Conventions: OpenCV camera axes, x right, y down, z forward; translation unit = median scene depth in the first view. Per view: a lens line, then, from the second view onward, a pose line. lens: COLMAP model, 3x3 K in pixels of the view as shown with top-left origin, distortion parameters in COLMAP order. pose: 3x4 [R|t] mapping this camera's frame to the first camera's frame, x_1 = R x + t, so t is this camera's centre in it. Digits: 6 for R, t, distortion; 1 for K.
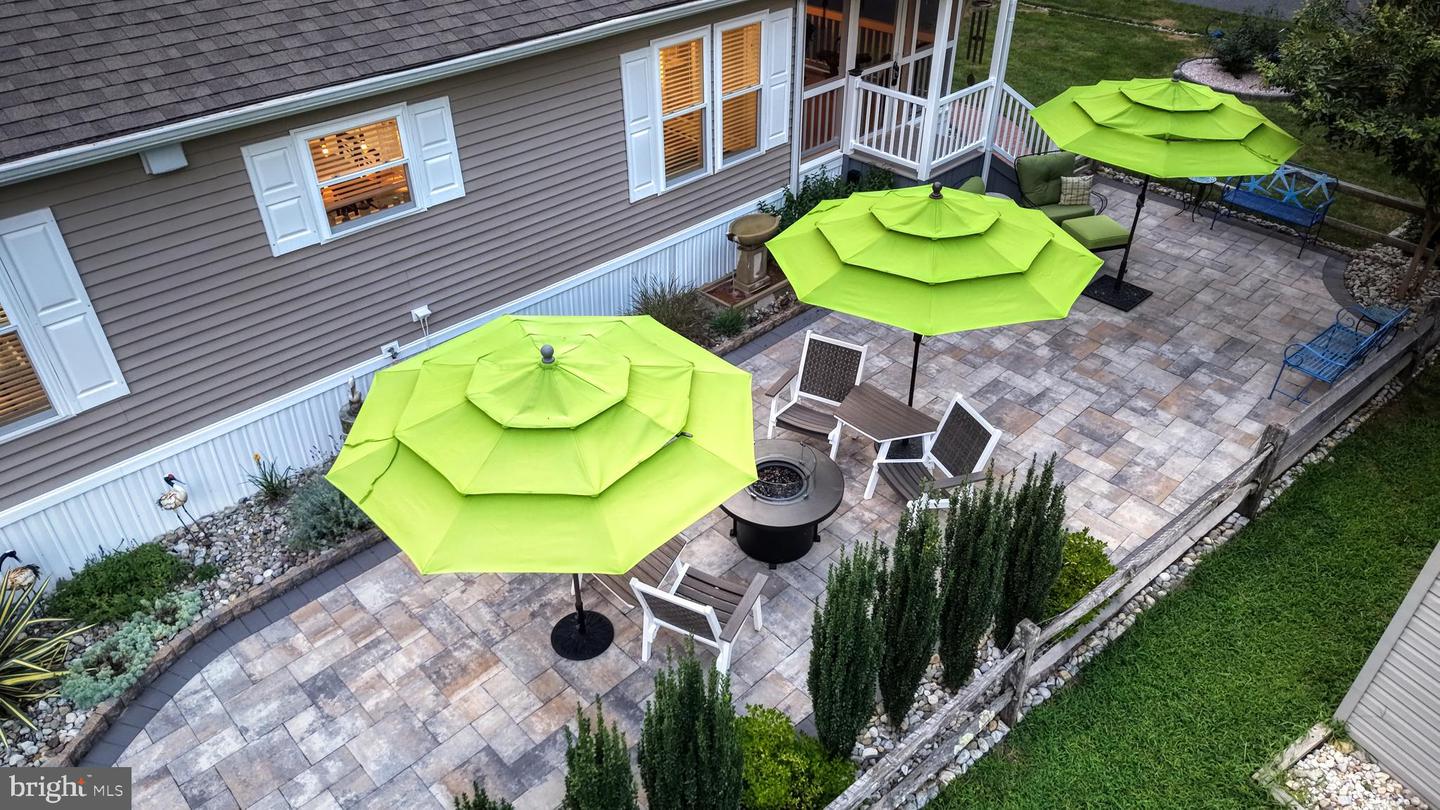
lens RADIAL K [[961.8, 0, 692.9], [0, 961.8, 424.7], [0, 0, 1]] dist [0.035136, -0.042545]
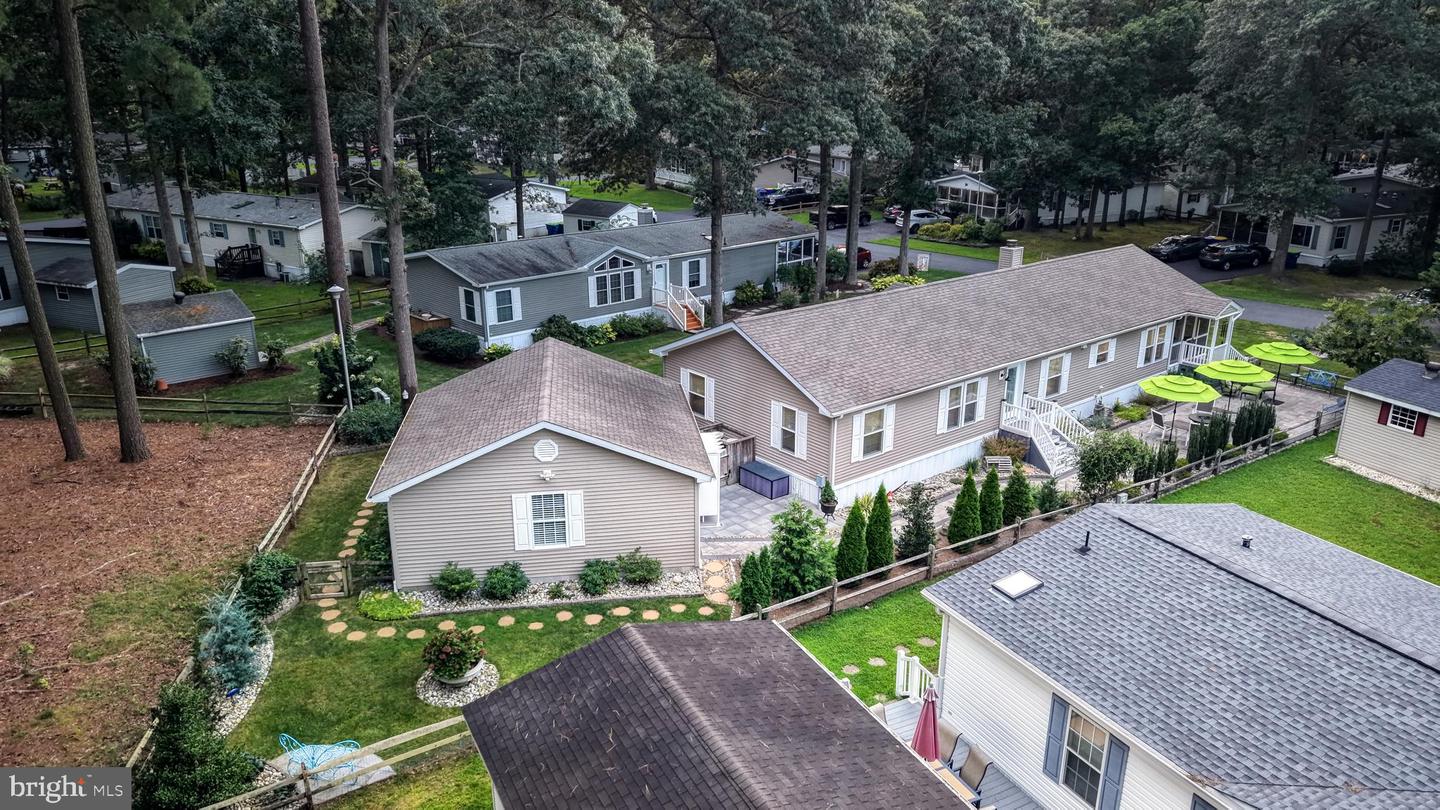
lens RADIAL K [[961.8, 0, 704.7], [0, 961.8, 404.1], [0, 0, 1]] dist [0.035136, -0.042545]
pose [[0.996022, 0.036680, -0.081204, -1.624294], [-0.060352, 0.948175, -0.311965, 1.338654], [0.065553, 0.315625, 0.946617, -2.989459]]
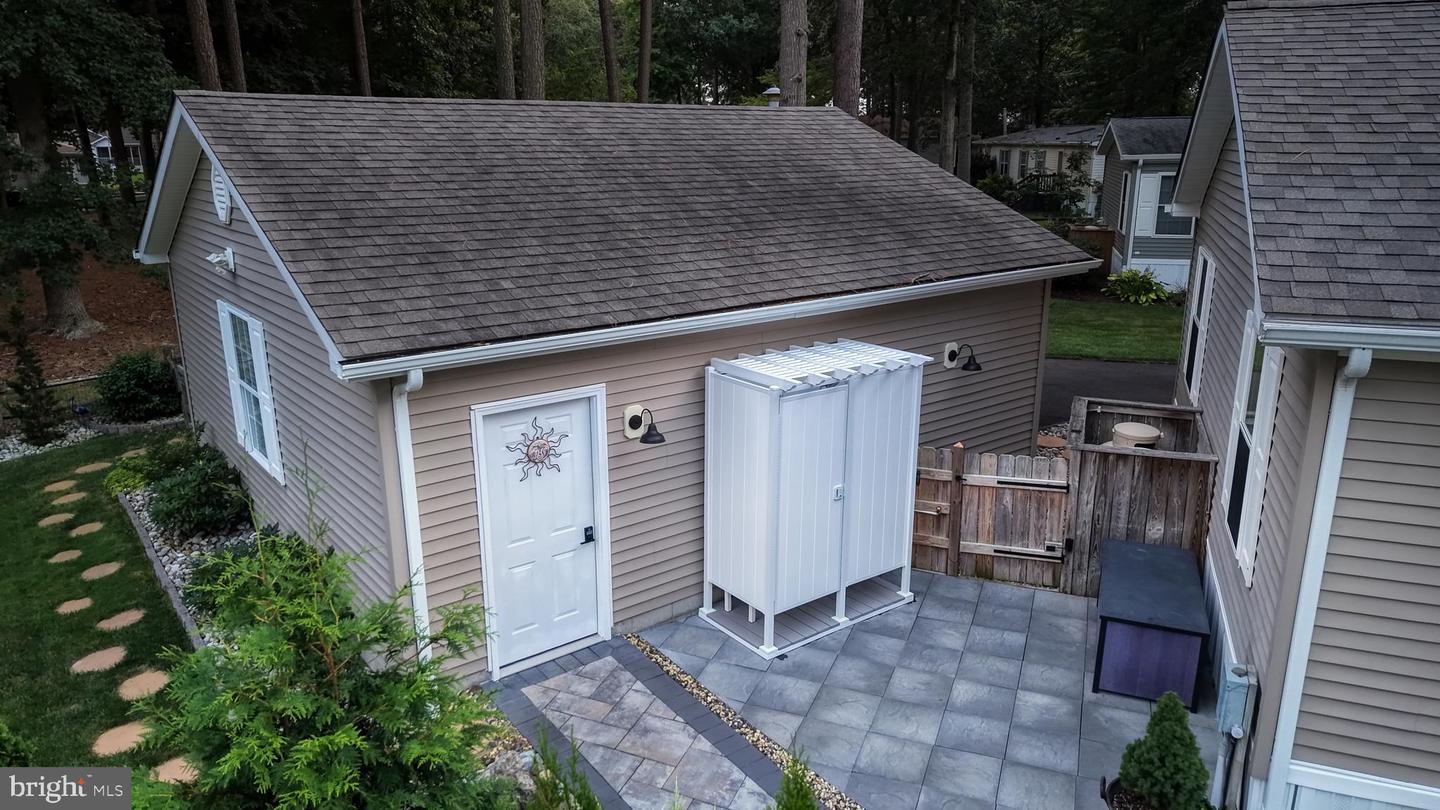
lens RADIAL K [[961.8, 0, 707.8], [0, 961.8, 403.5], [0, 0, 1]] dist [0.035136, -0.042545]
pose [[0.408782, 0.241912, -0.879986, -1.109188], [-0.536099, 0.843983, -0.017020, 0.602551], [0.738576, 0.478718, 0.474694, -0.548474]]
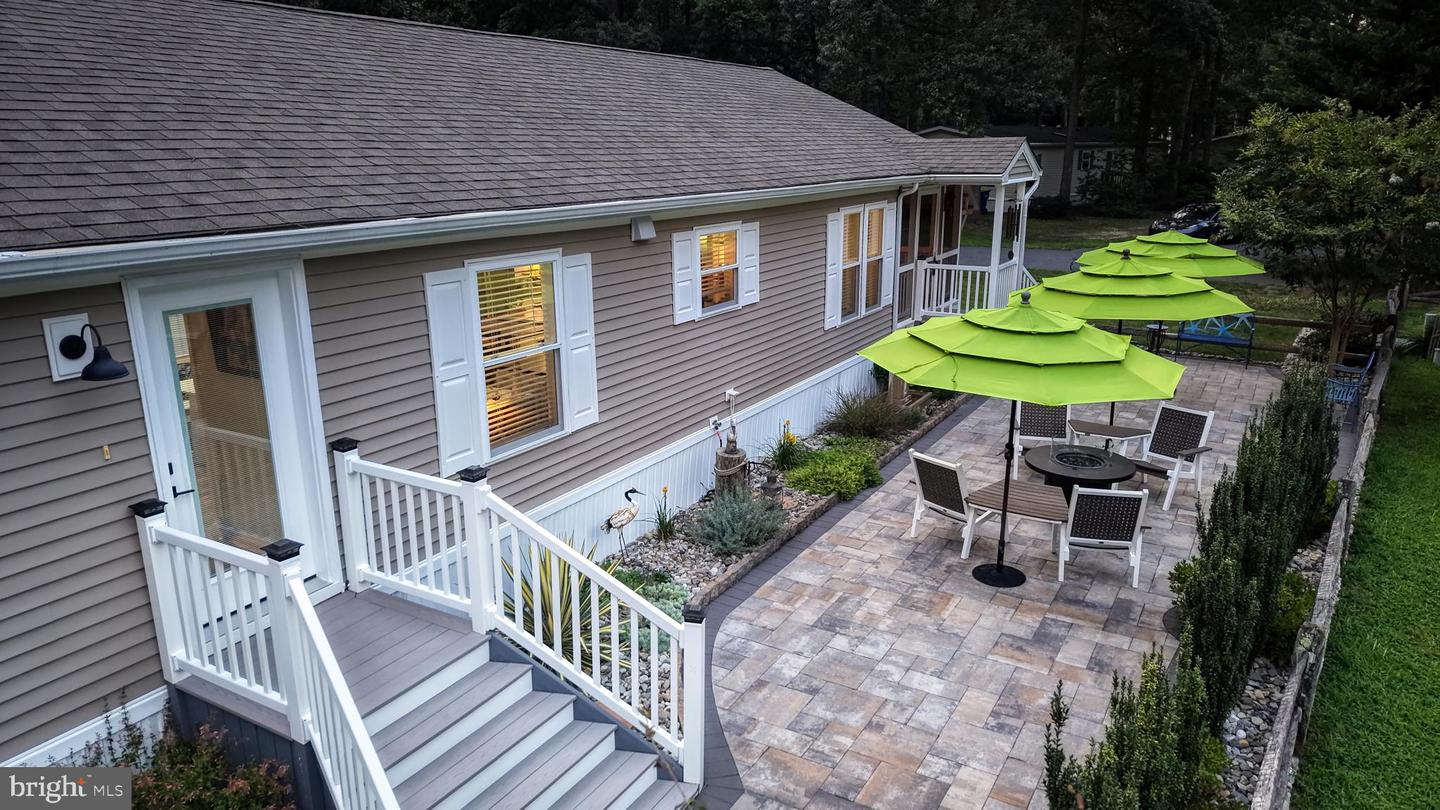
lens RADIAL K [[961.8, 0, 707.4], [0, 961.8, 405.5], [0, 0, 1]] dist [0.035136, -0.042545]
pose [[0.965551, -0.068047, 0.251160, -0.612204], [0.154555, 0.926477, -0.343152, 0.307154], [-0.209344, 0.370149, 0.905077, -0.082759]]
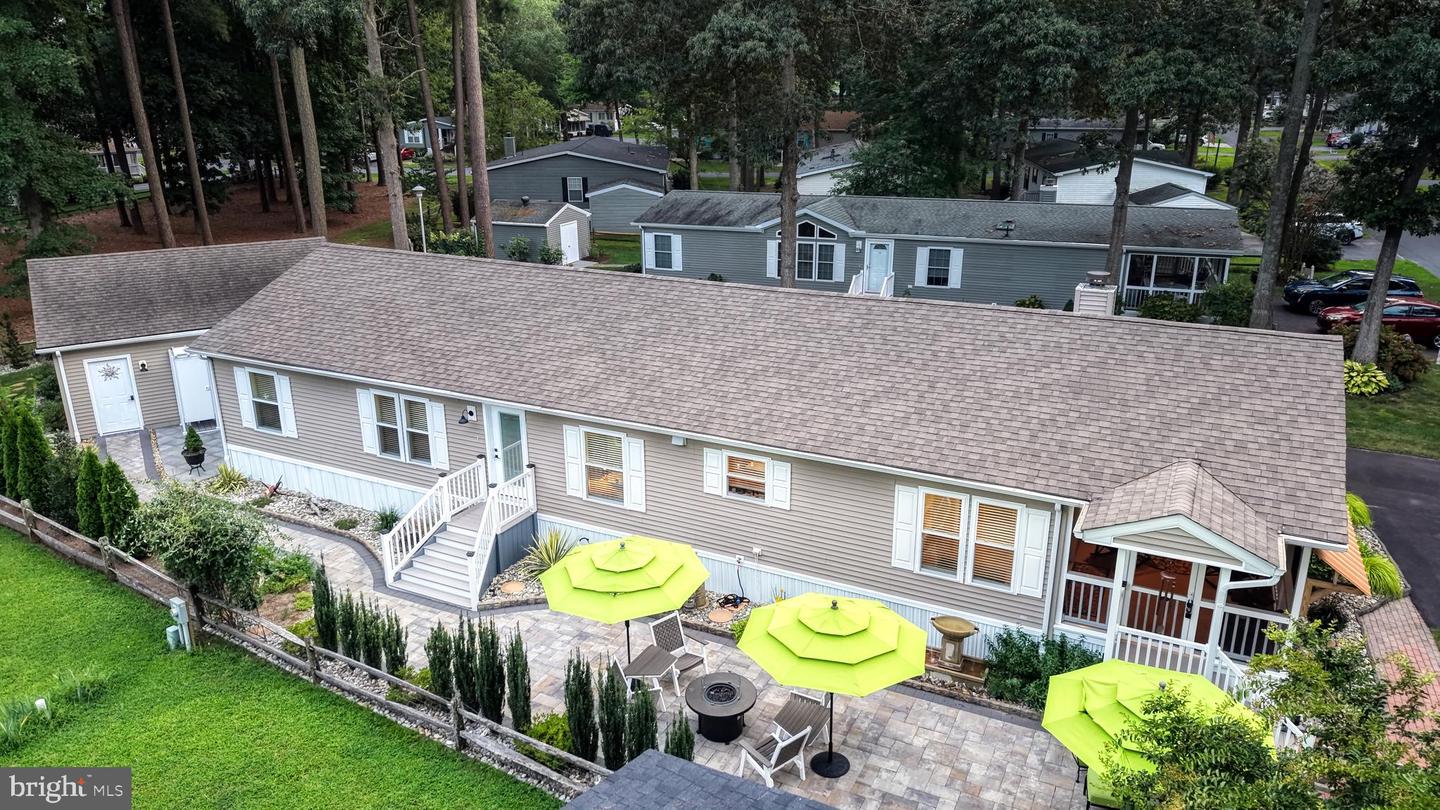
lens RADIAL K [[961.8, 0, 716.1], [0, 961.8, 409.7], [0, 0, 1]] dist [0.035136, -0.042545]
pose [[0.326189, 0.305895, -0.894443, 1.381967], [-0.558158, 0.825972, 0.078927, -0.466372], [0.762929, 0.473496, 0.440161, -0.082053]]
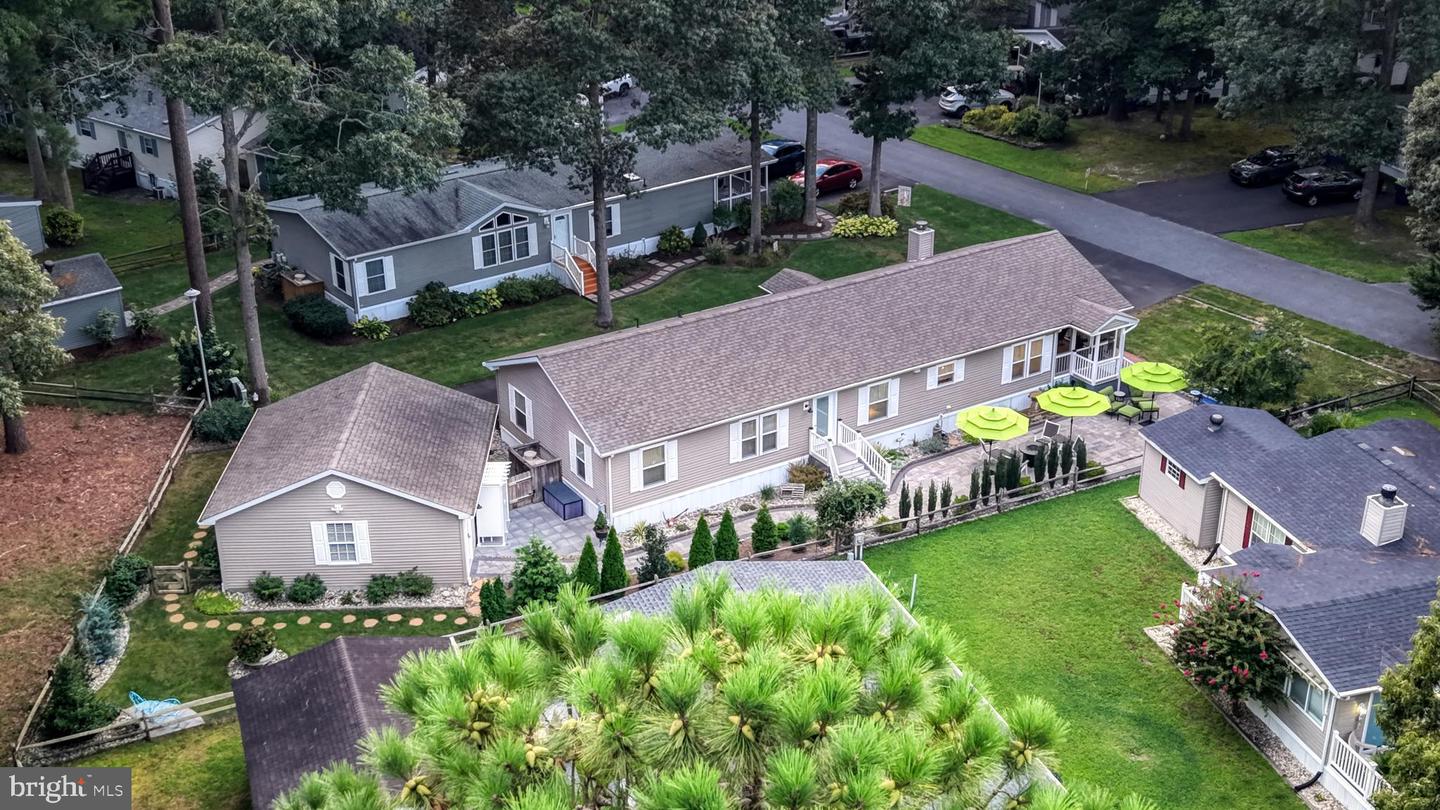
lens RADIAL K [[1634.1, 0, 720.8], [0, 1634.1, 404.1], [0, 0, 1]] dist [0.009964, 0.000000]
pose [[0.981341, 0.088922, -0.170479, -0.053431], [-0.121254, 0.974309, -0.189787, 1.285131], [0.149223, 0.206917, 0.966911, -5.755597]]
